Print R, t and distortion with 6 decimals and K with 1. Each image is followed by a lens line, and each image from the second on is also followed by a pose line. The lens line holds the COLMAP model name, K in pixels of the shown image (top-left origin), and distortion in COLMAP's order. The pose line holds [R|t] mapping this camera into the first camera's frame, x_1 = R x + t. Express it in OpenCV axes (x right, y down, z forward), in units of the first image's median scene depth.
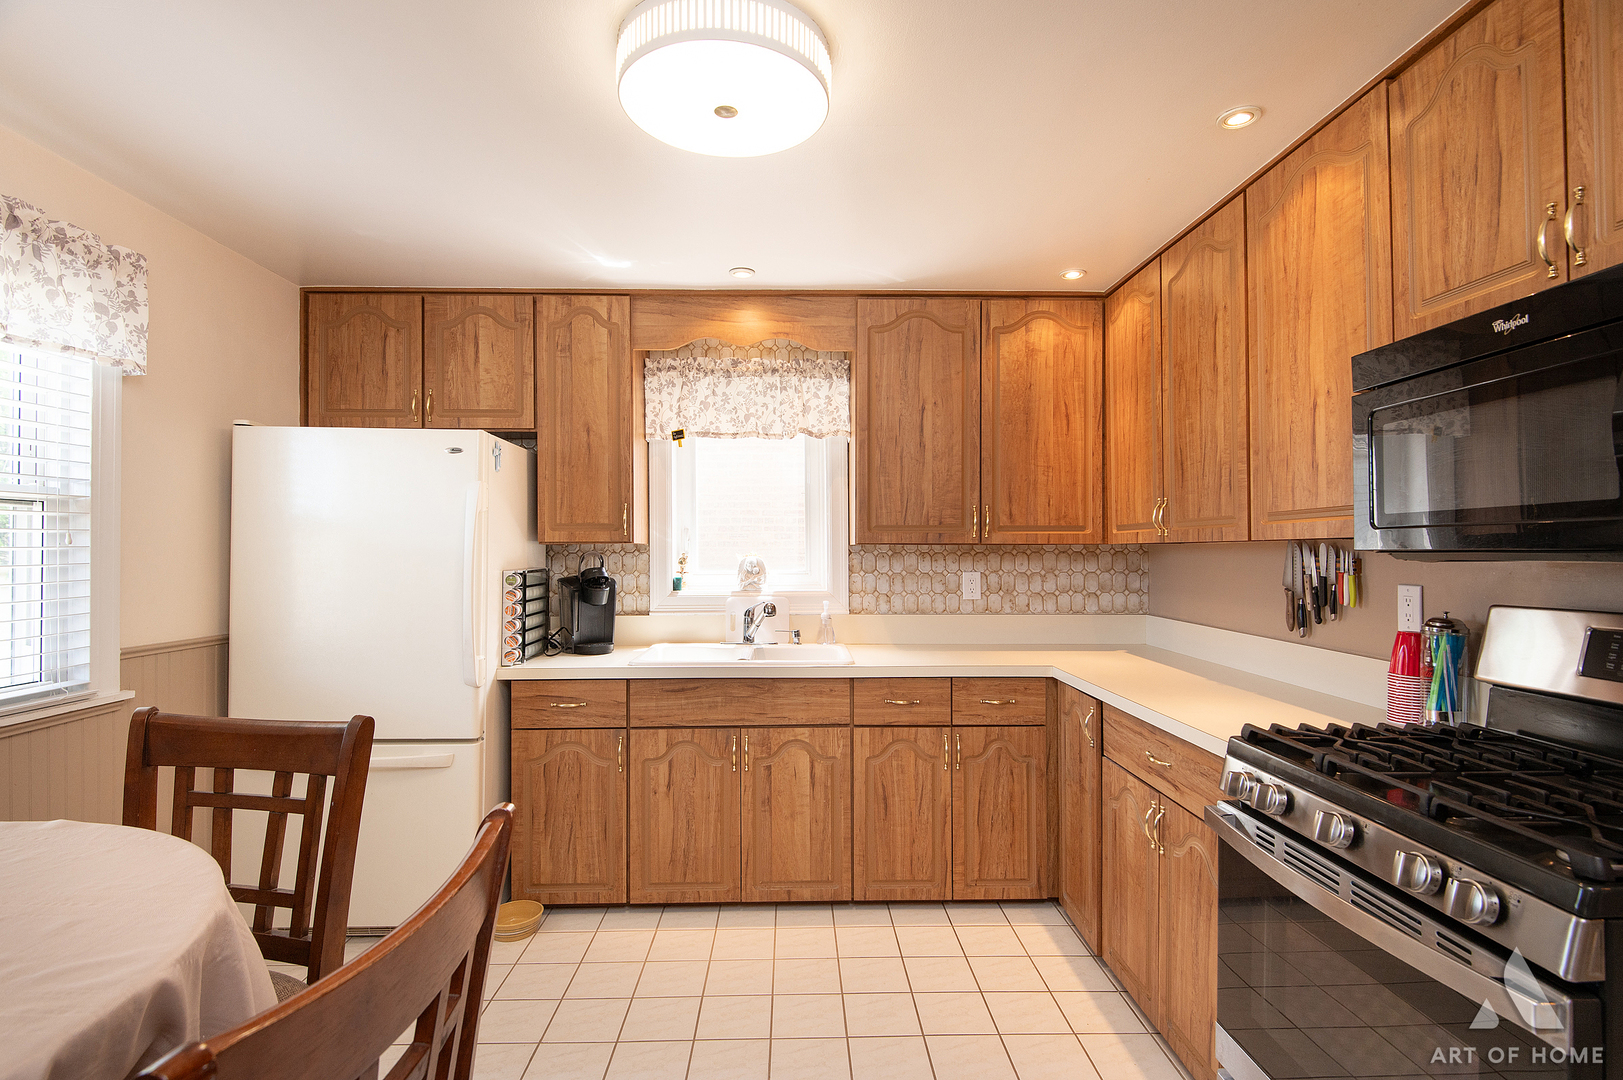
lens RADIAL K [[786.4, 0, 807.2], [0, 786.4, 541.0], [0, 0, 1]] dist [0.012502, -0.014766]
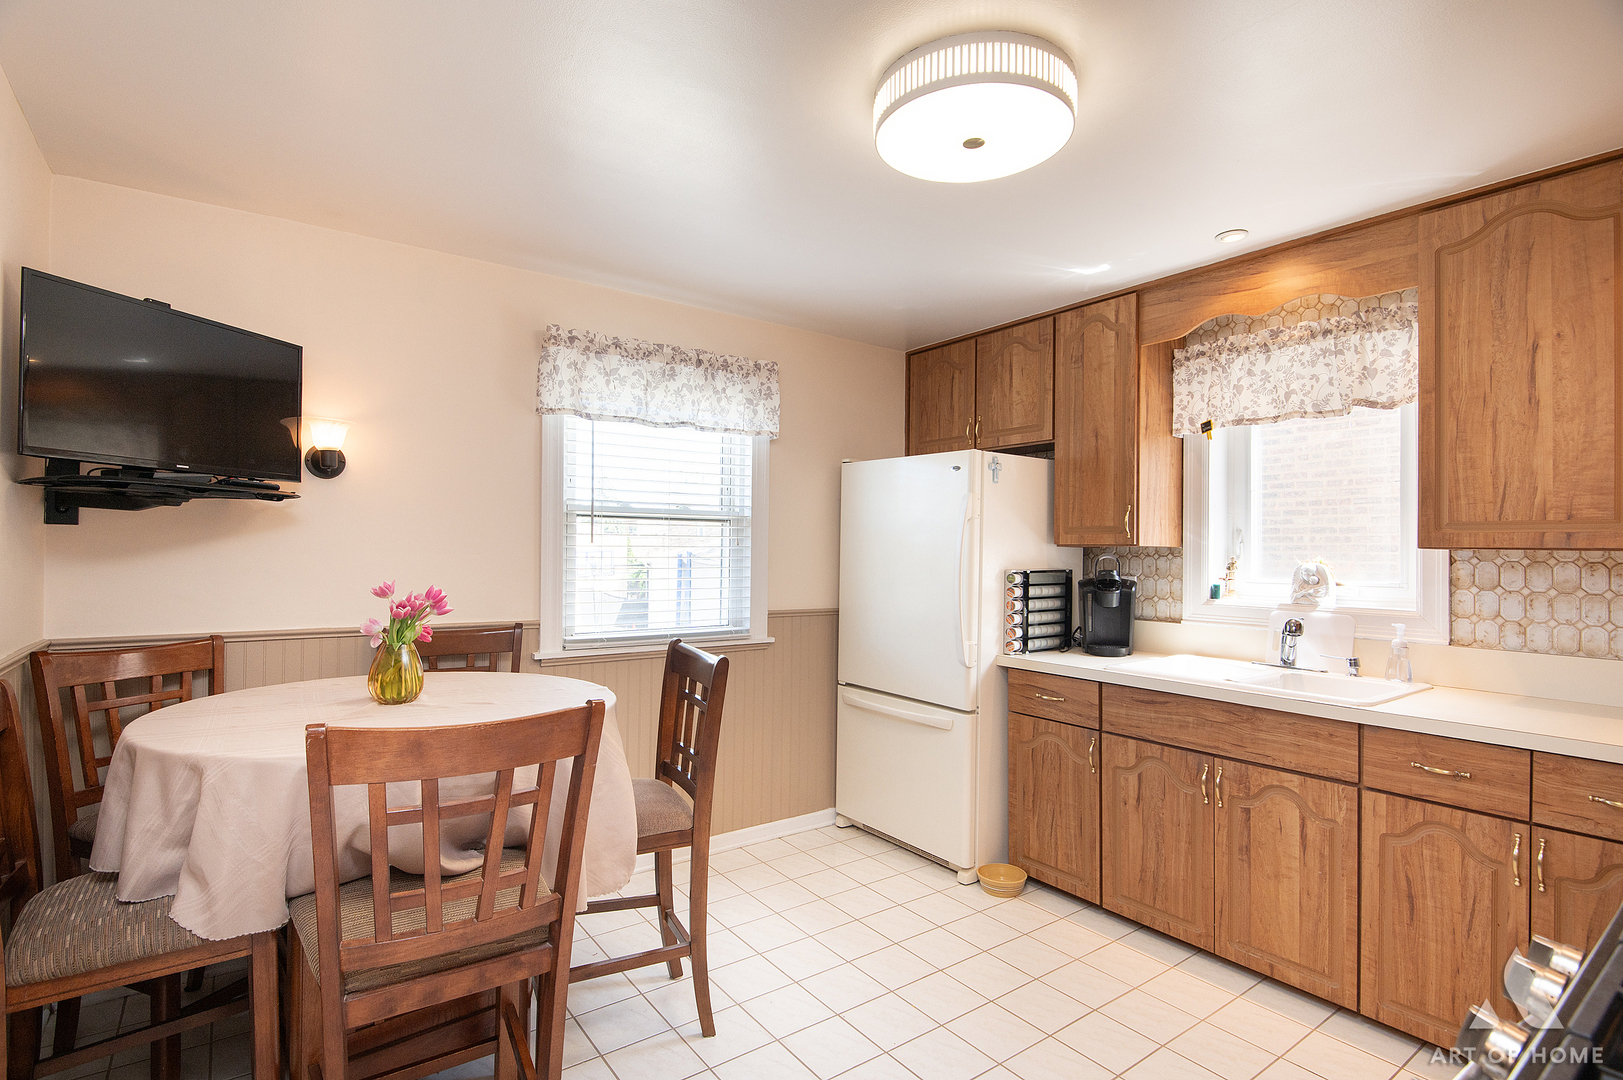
lens RADIAL K [[786.4, 0, 802.1], [0, 786.4, 542.3], [0, 0, 1]] dist [0.012502, -0.014766]
pose [[0.564832, -0.000370, -0.825206, 0.381434], [-0.001137, 0.999999, -0.001227, -0.000265], [0.825205, 0.001632, 0.564831, 0.120304]]
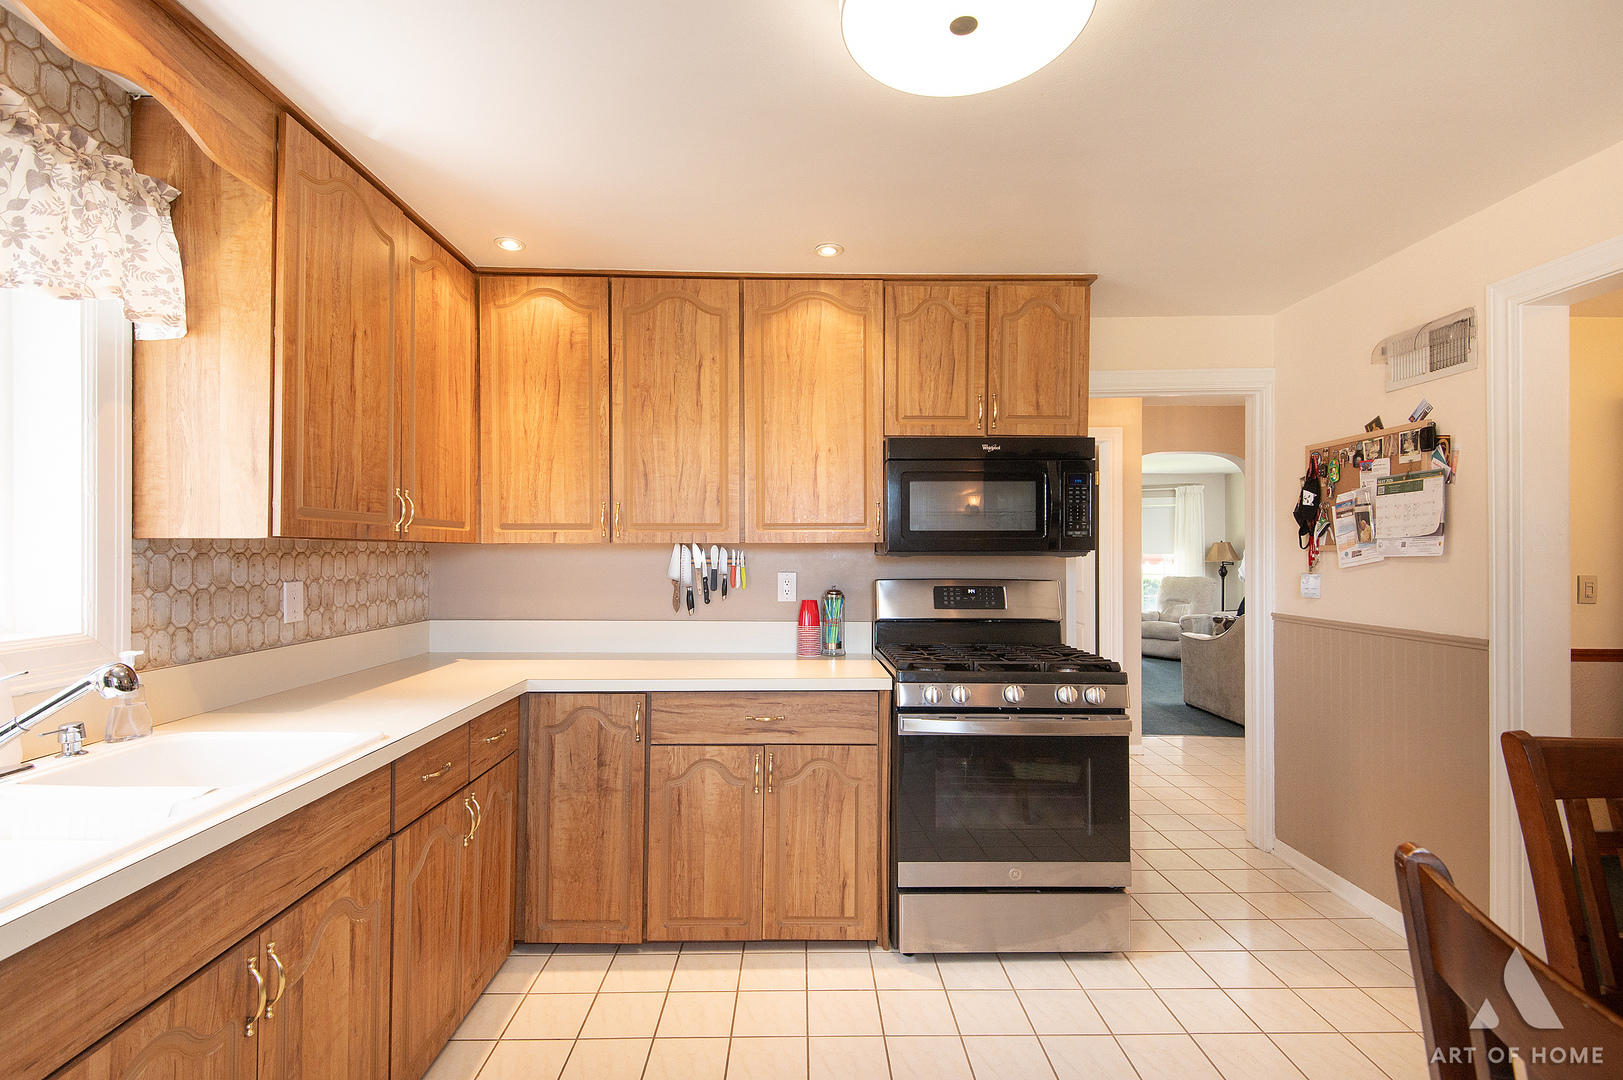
lens RADIAL K [[731.4, 0, 820.7], [0, 731.4, 539.5], [0, 0, 1]] dist [0.010137, -0.006814]
pose [[-0.009281, 0.016949, 0.999813, -0.519131], [-0.012494, 0.999776, -0.017064, 0.010017], [-0.999879, -0.012650, -0.009067, 0.674465]]
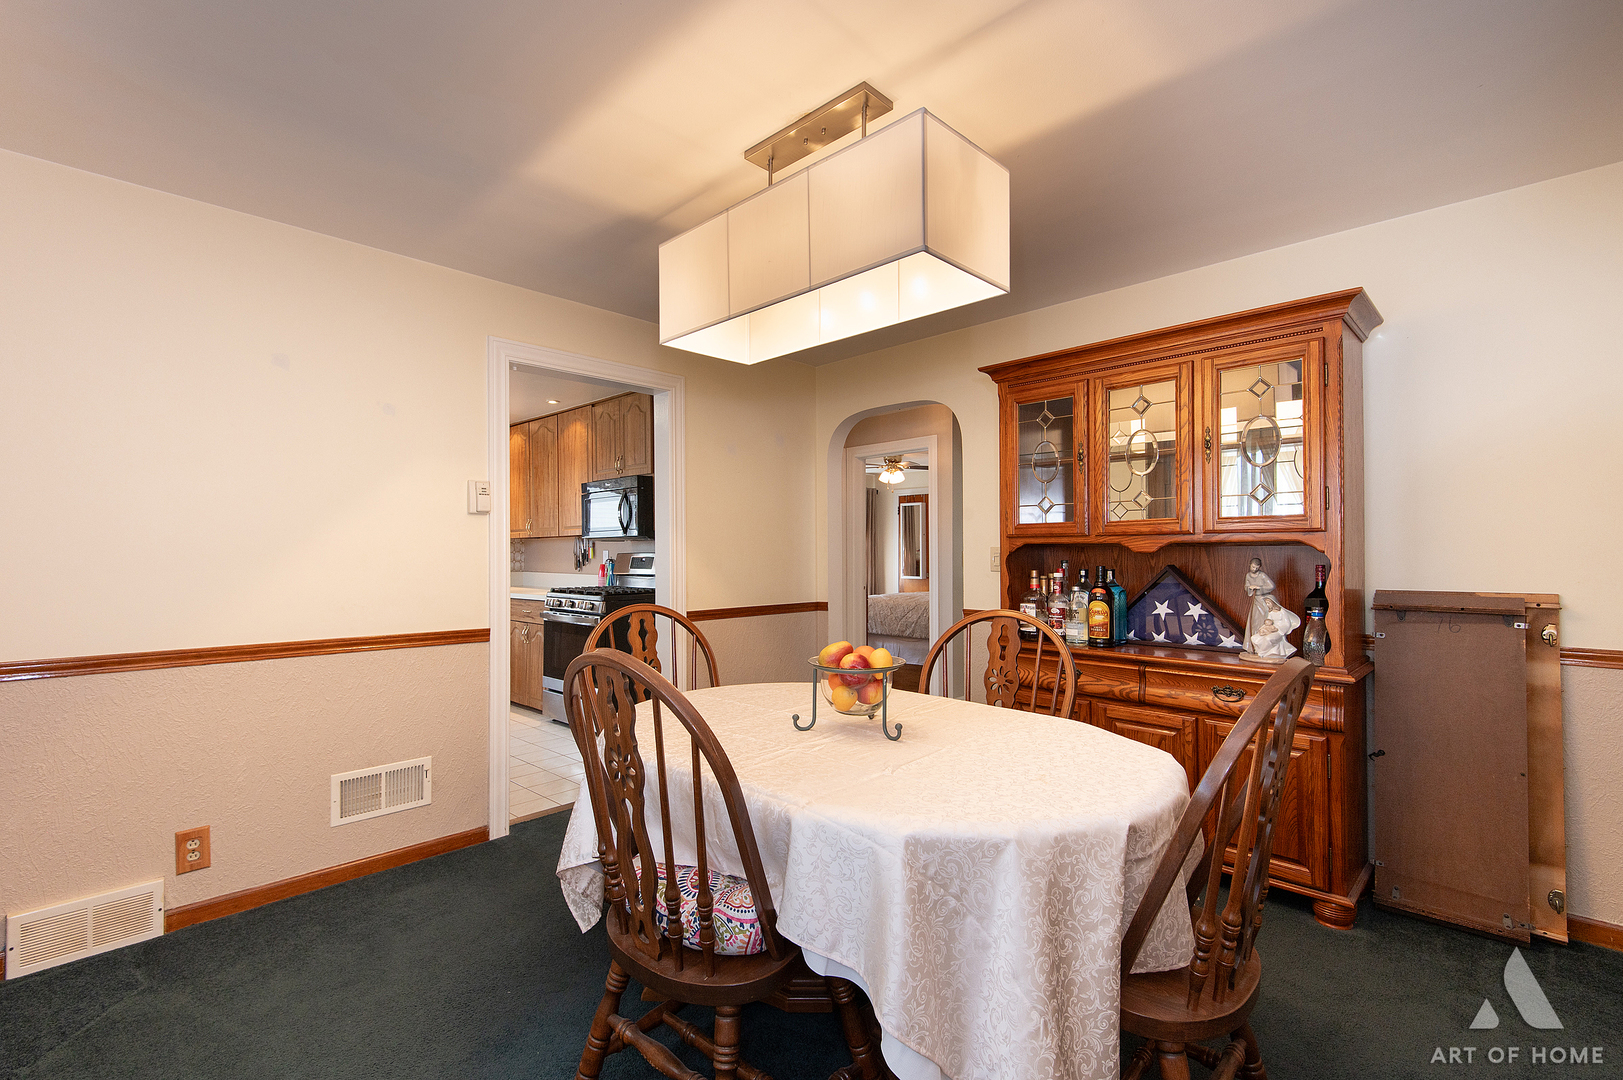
lens RADIAL K [[731.4, 0, 816.1], [0, 731.4, 549.3], [0, 0, 1]] dist [0.010137, -0.006814]
pose [[0.705833, 0.000393, 0.708378, -0.517454], [-0.001682, 0.999998, 0.001121, 0.033655], [-0.708377, -0.001983, 0.705832, -1.198571]]
